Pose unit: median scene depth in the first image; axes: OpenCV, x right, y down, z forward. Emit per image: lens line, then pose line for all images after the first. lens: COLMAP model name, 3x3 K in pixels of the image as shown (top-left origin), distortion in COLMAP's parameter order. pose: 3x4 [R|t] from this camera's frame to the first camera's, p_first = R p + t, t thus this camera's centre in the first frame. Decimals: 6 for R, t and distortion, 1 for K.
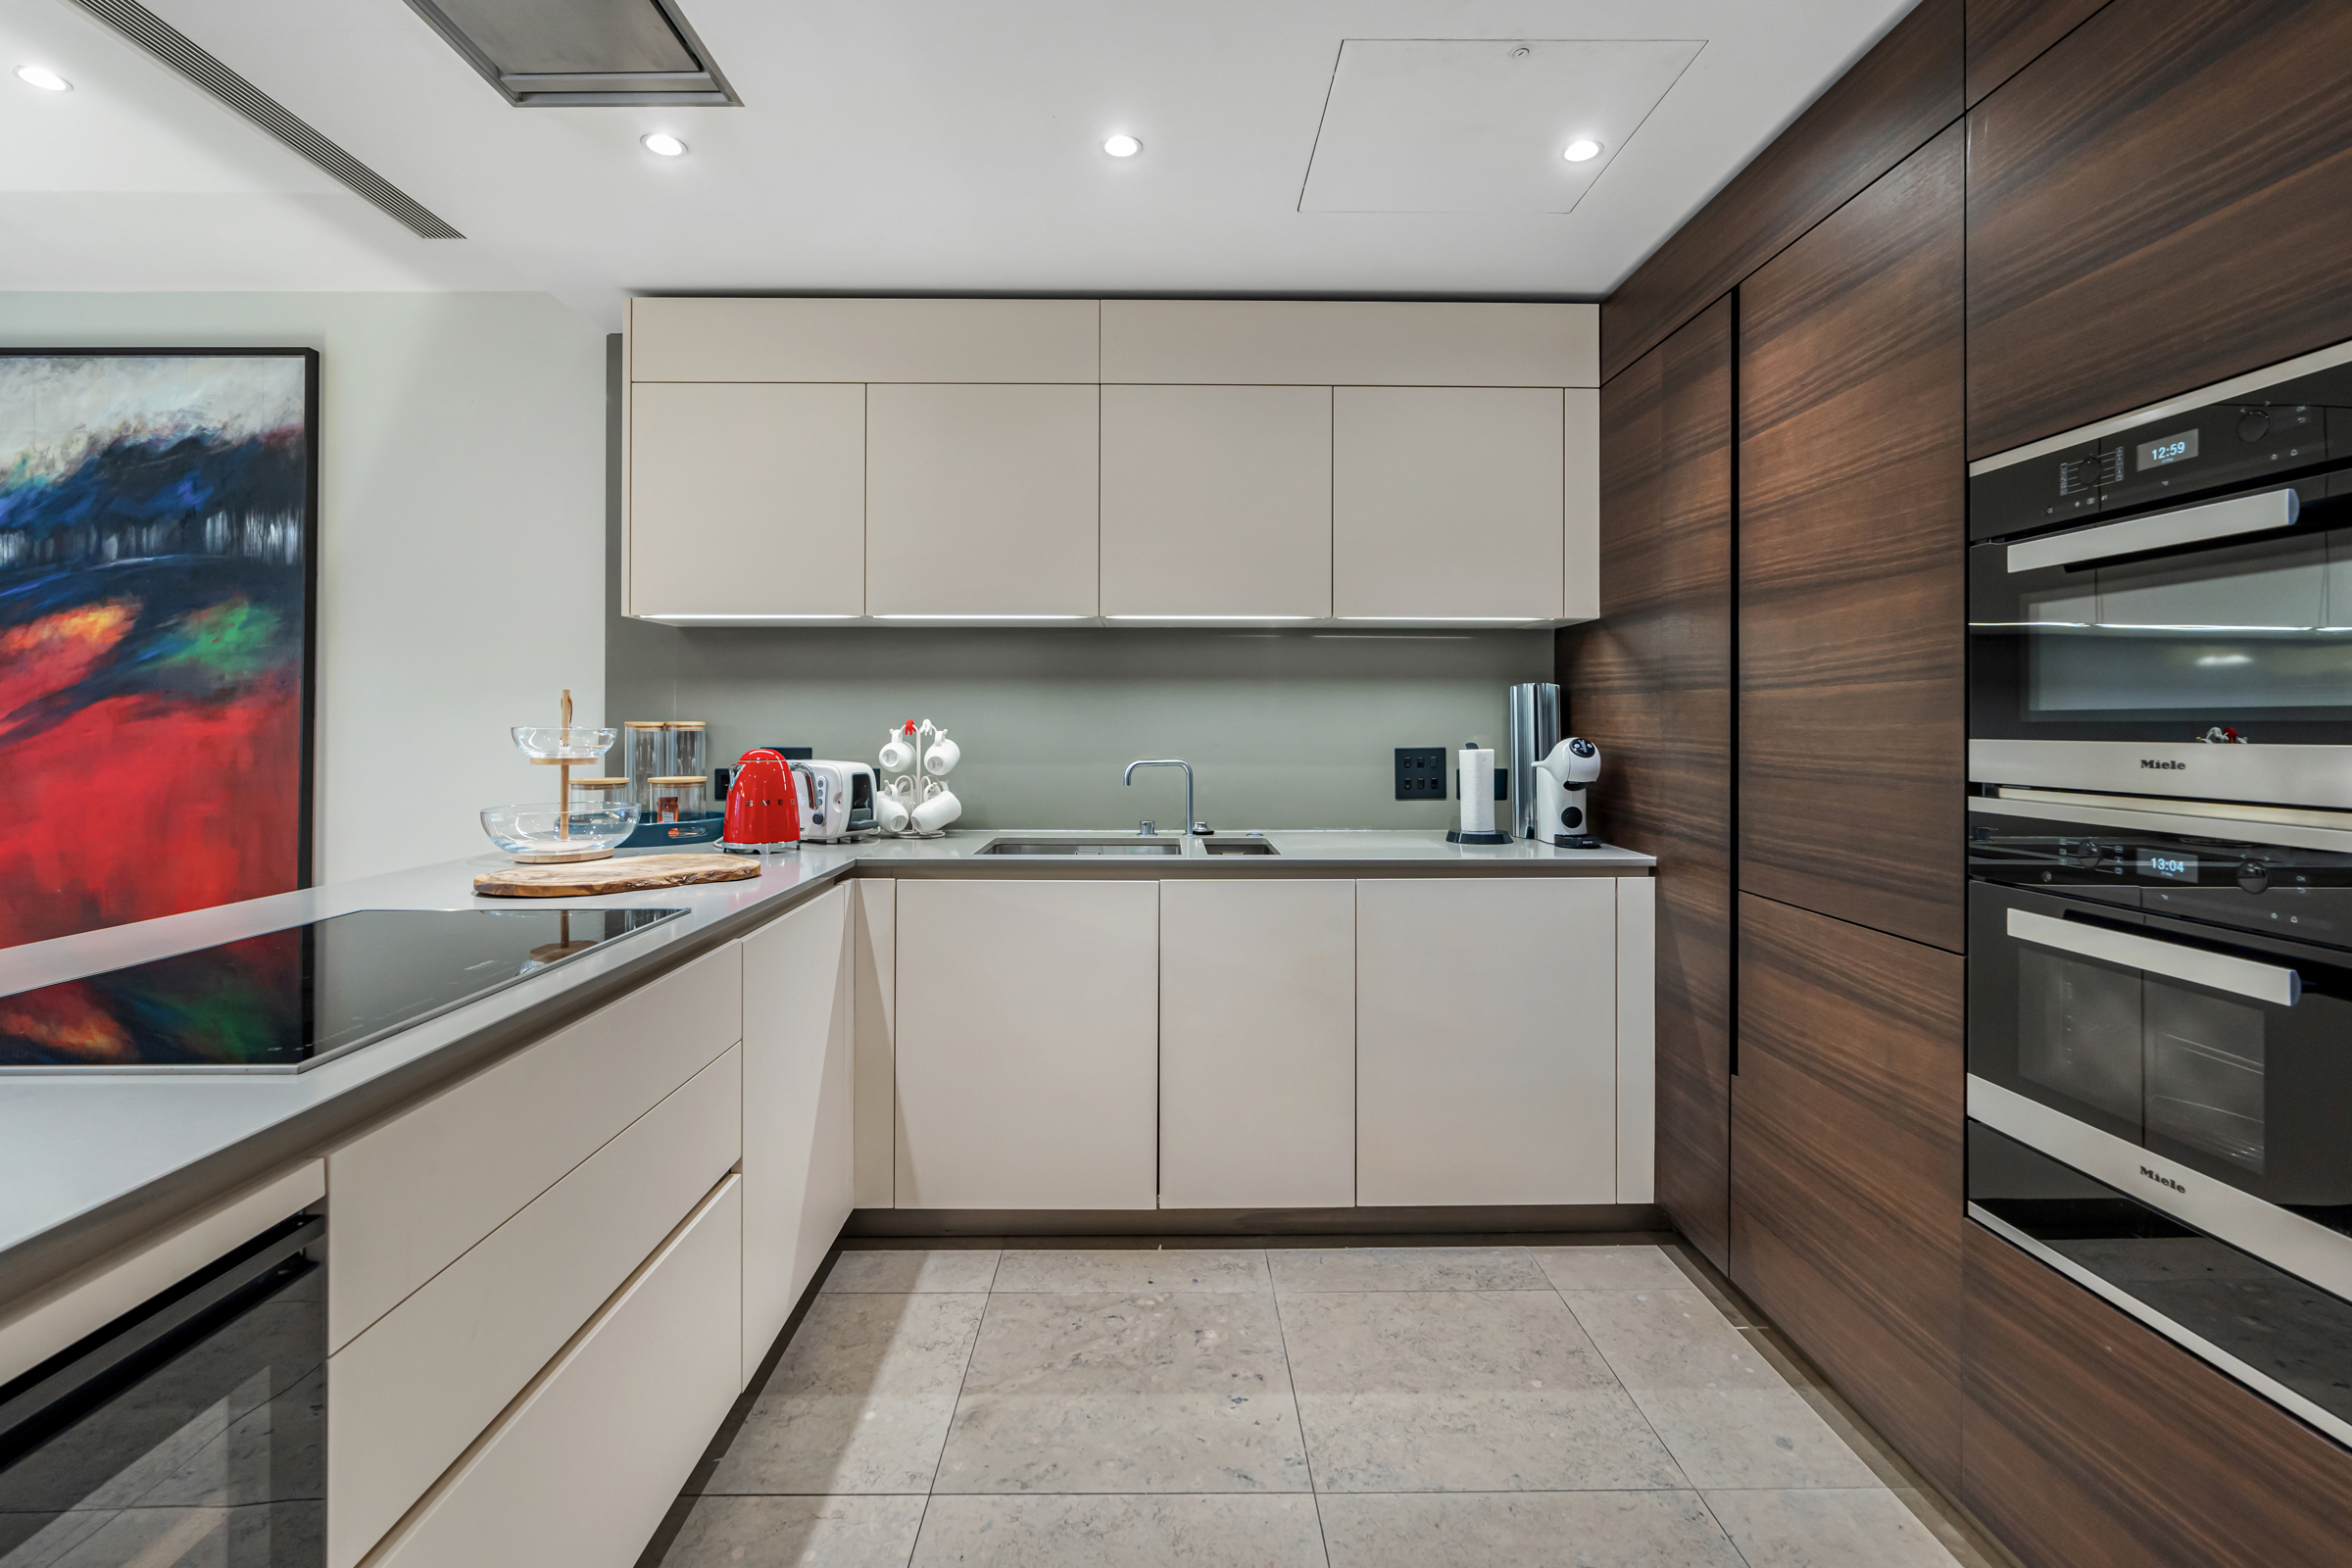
lens RADIAL K [[1089.9, 0, 1155.1], [0, 1089.9, 713.4], [0, 0, 1]] dist [0.003435, 0.000325]
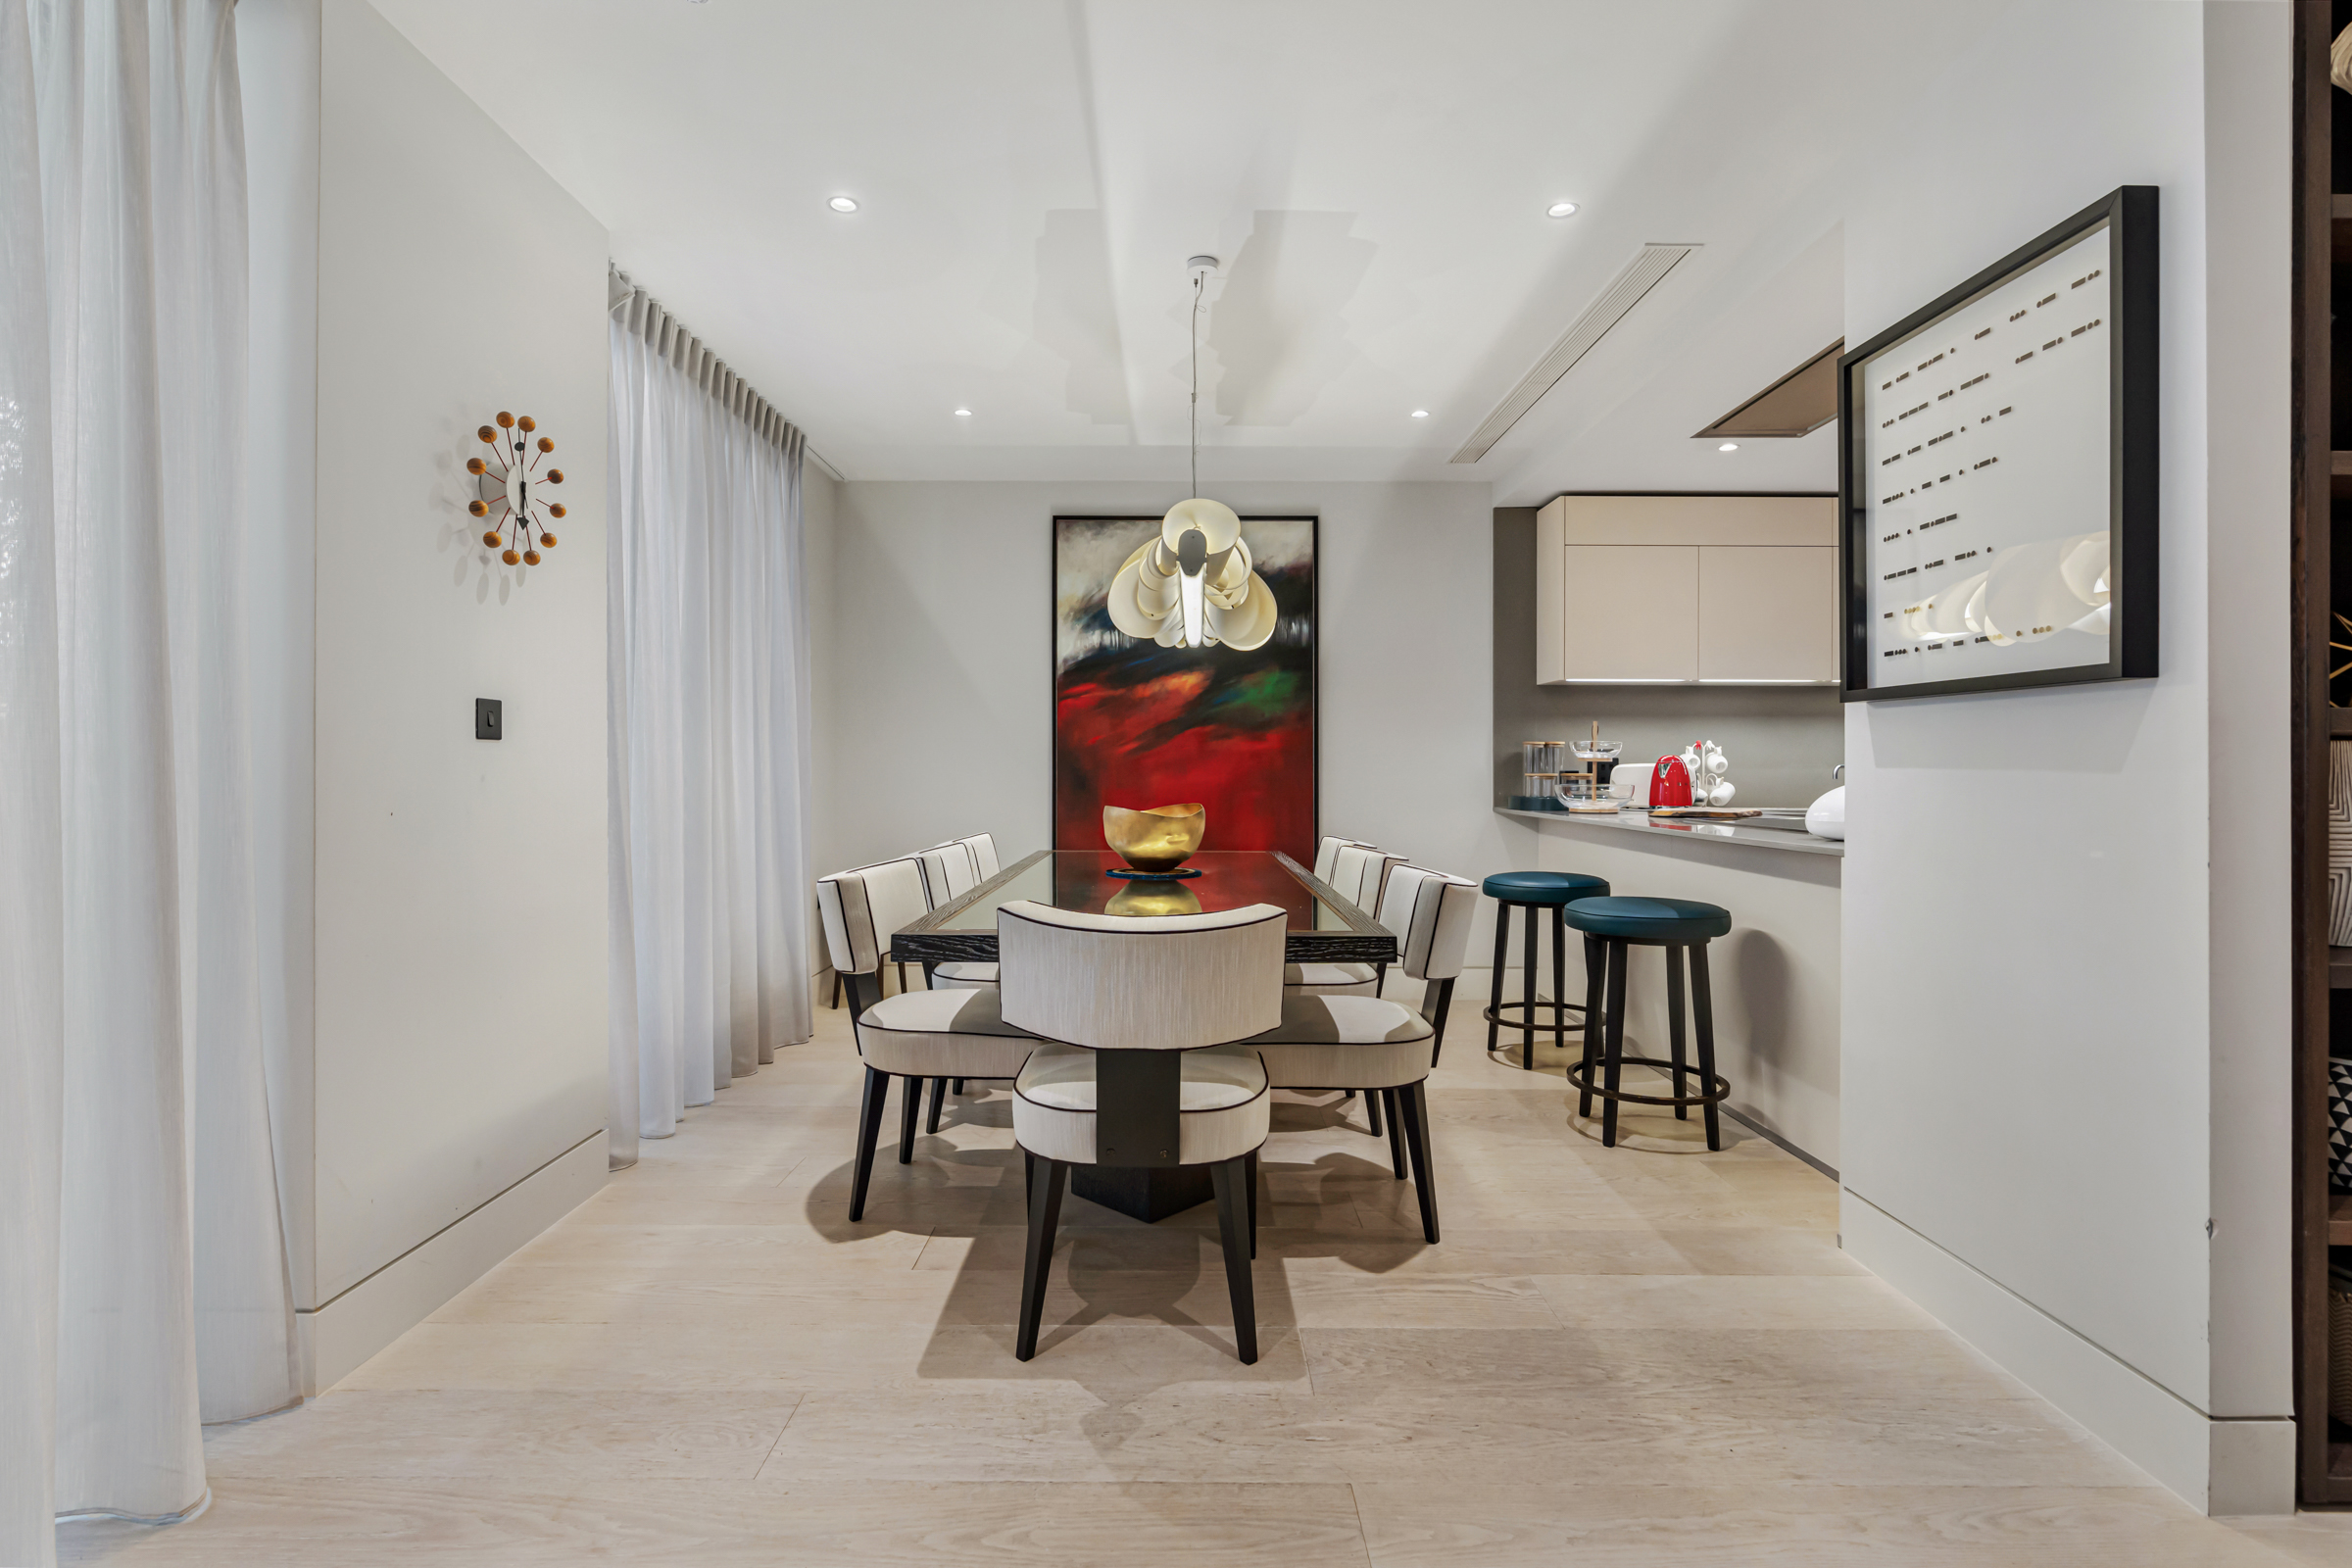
lens RADIAL K [[1163.7, 0, 1176.1], [0, 1163.7, 775.7], [0, 0, 1]] dist [-0.005026, 0.000601]
pose [[0.999996, 0.002462, 0.001076, -0.988003], [-0.002474, 0.999926, 0.011878, 0.038829], [-0.001046, -0.011880, 0.999929, -0.766556]]
